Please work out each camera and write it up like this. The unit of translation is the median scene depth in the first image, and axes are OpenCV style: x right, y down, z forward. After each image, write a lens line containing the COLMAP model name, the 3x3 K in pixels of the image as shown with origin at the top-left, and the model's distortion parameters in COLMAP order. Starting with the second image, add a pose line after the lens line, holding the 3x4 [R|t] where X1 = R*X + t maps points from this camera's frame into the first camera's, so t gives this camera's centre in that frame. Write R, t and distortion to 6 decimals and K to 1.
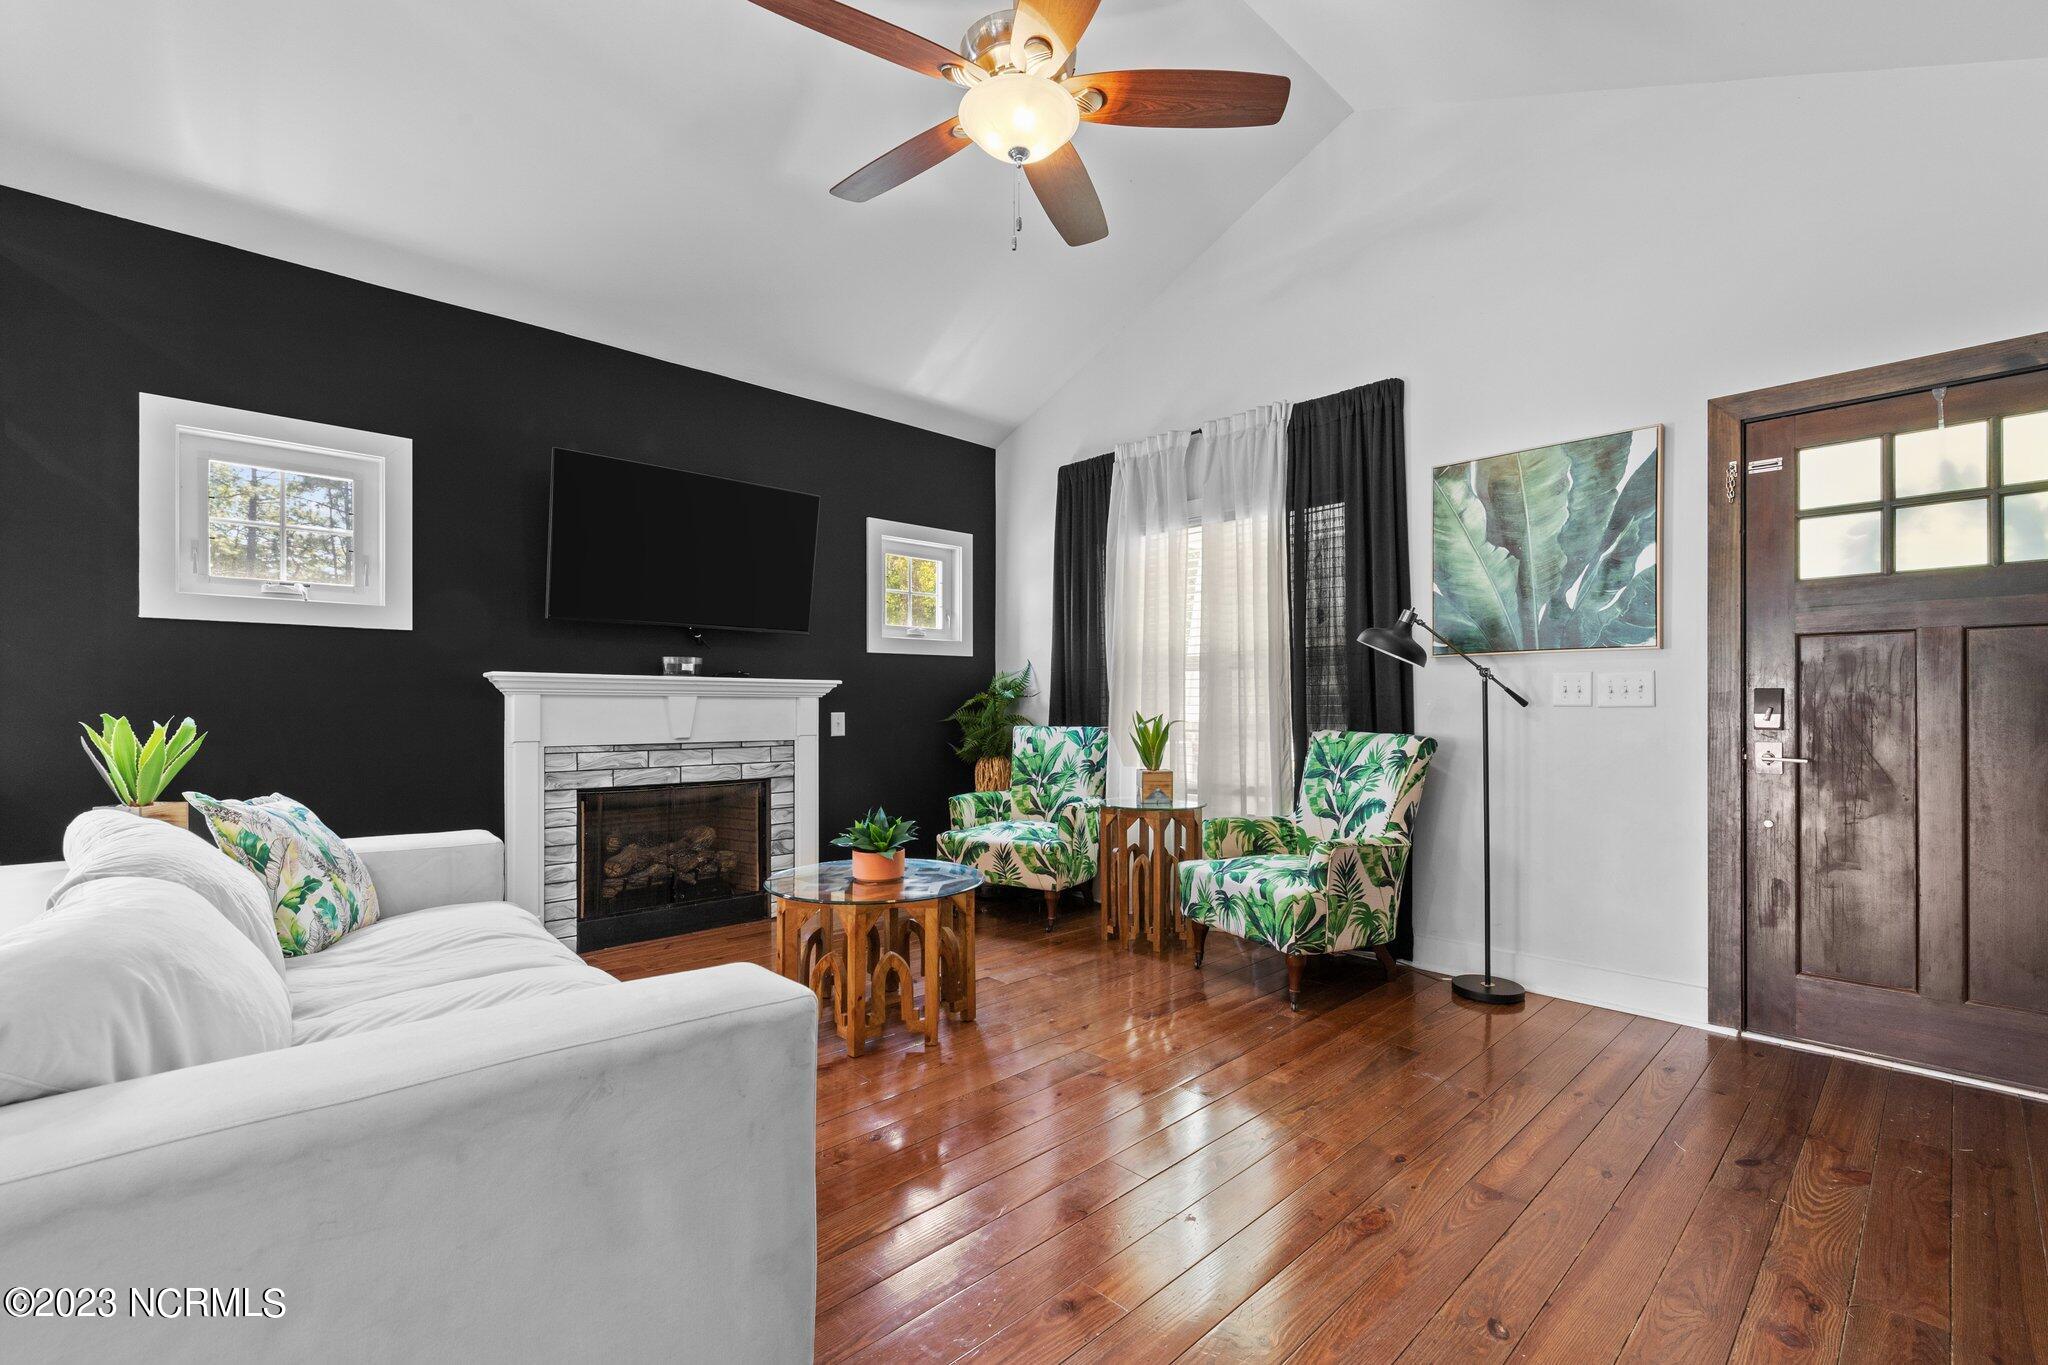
lens RADIAL K [[889.1, 0, 1026.9], [0, 889.1, 695.2], [0, 0, 1]] dist [-0.004184, -0.000452]
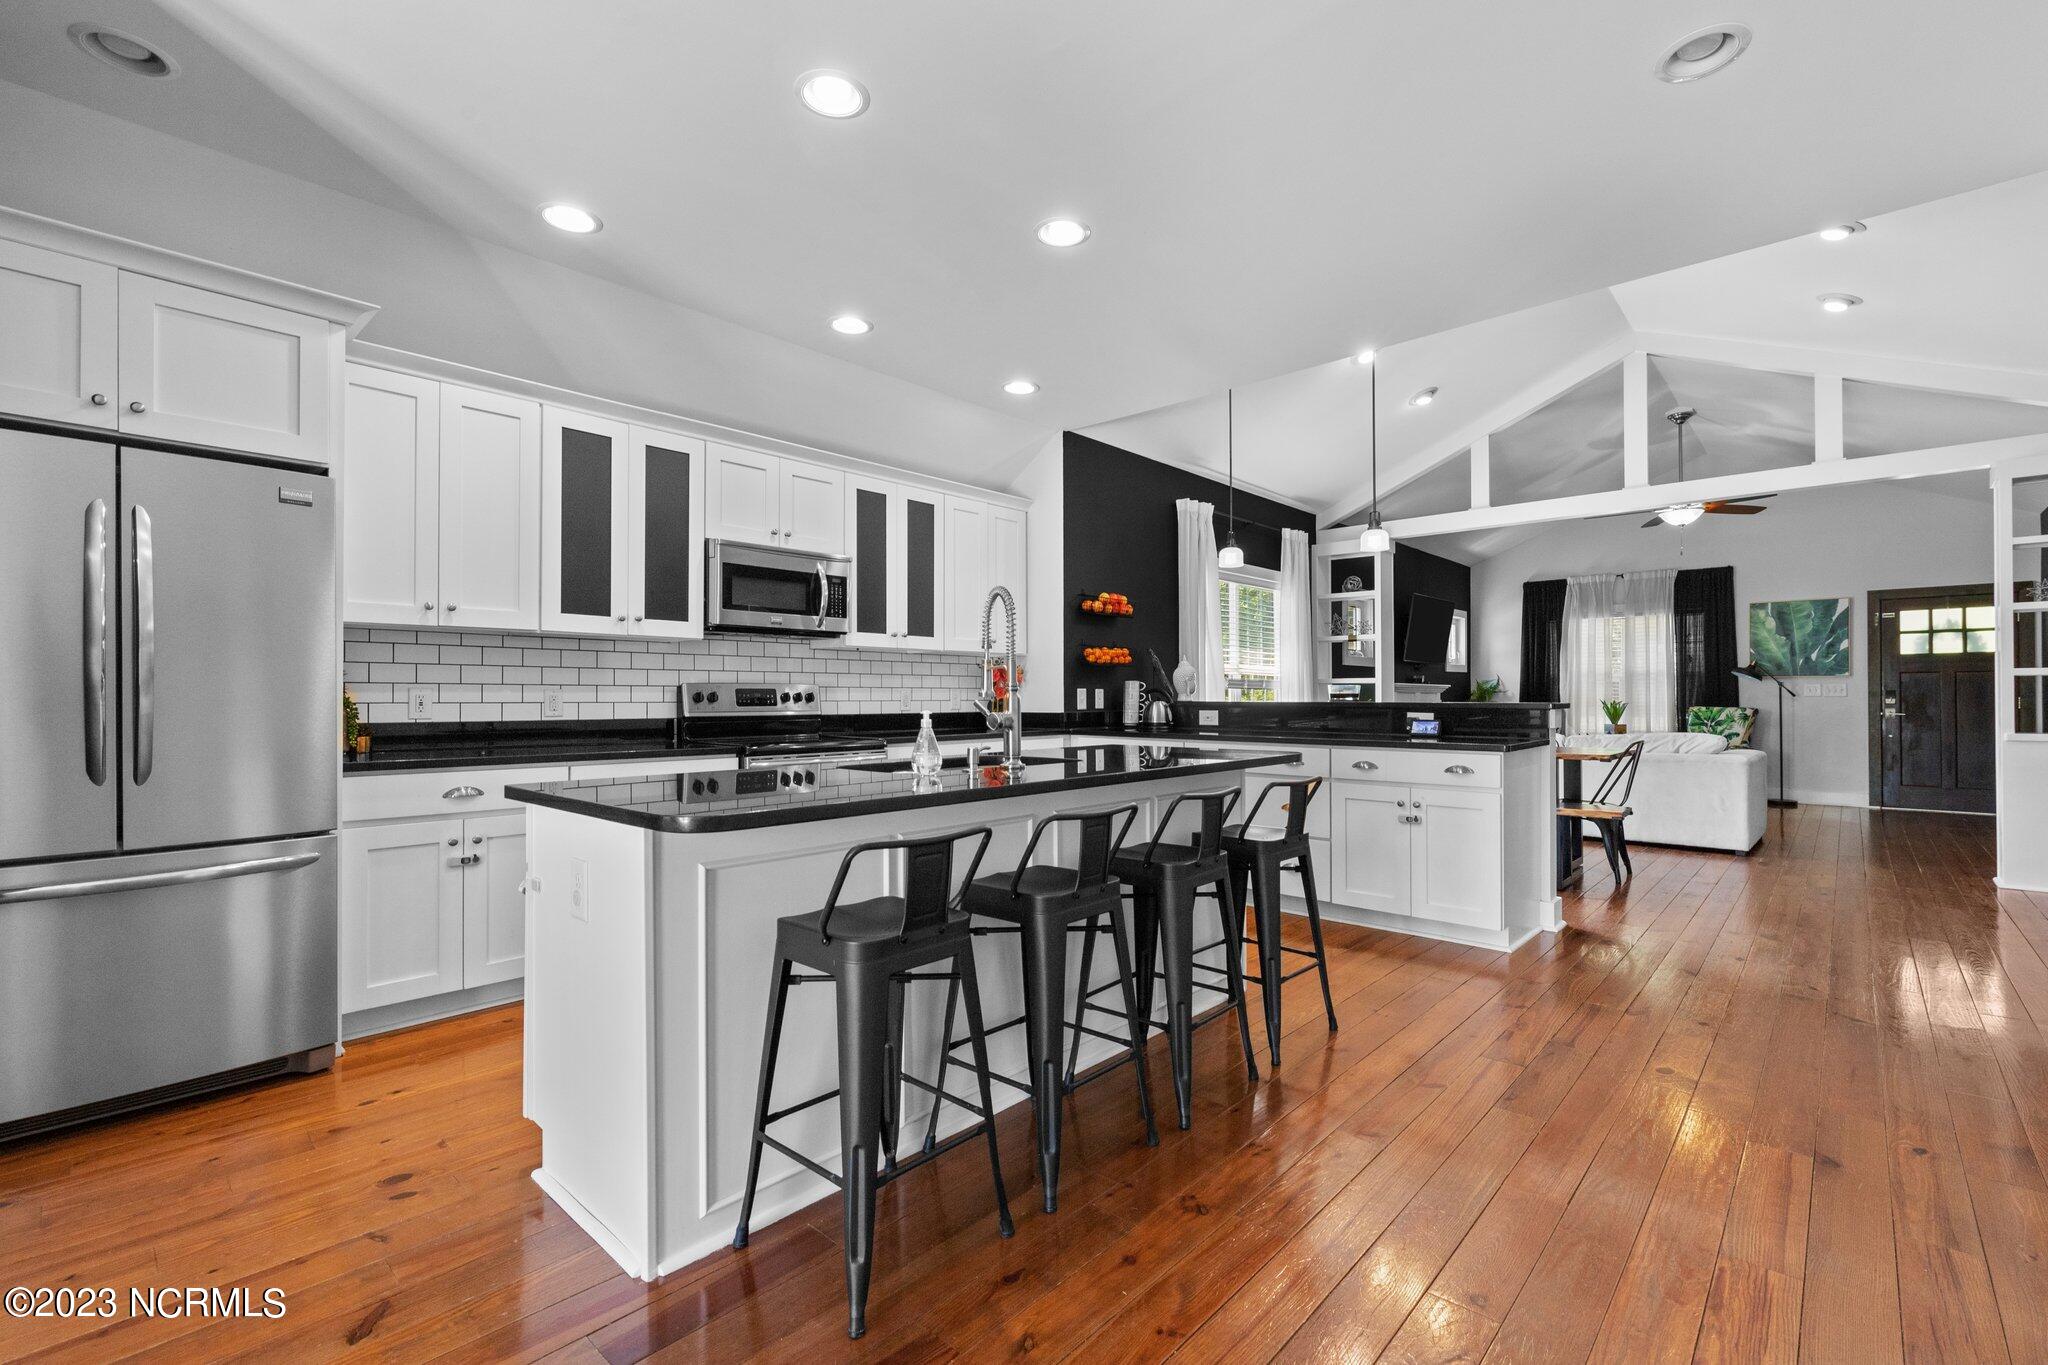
lens RADIAL K [[889.1, 0, 1020.8], [0, 889.1, 681.4], [0, 0, 1]] dist [-0.004184, -0.000452]
pose [[0.995830, 0.003446, 0.091160, -2.139613], [-0.002558, 0.999948, -0.009850, -0.000708], [-0.091189, 0.009576, 0.995788, -1.547729]]
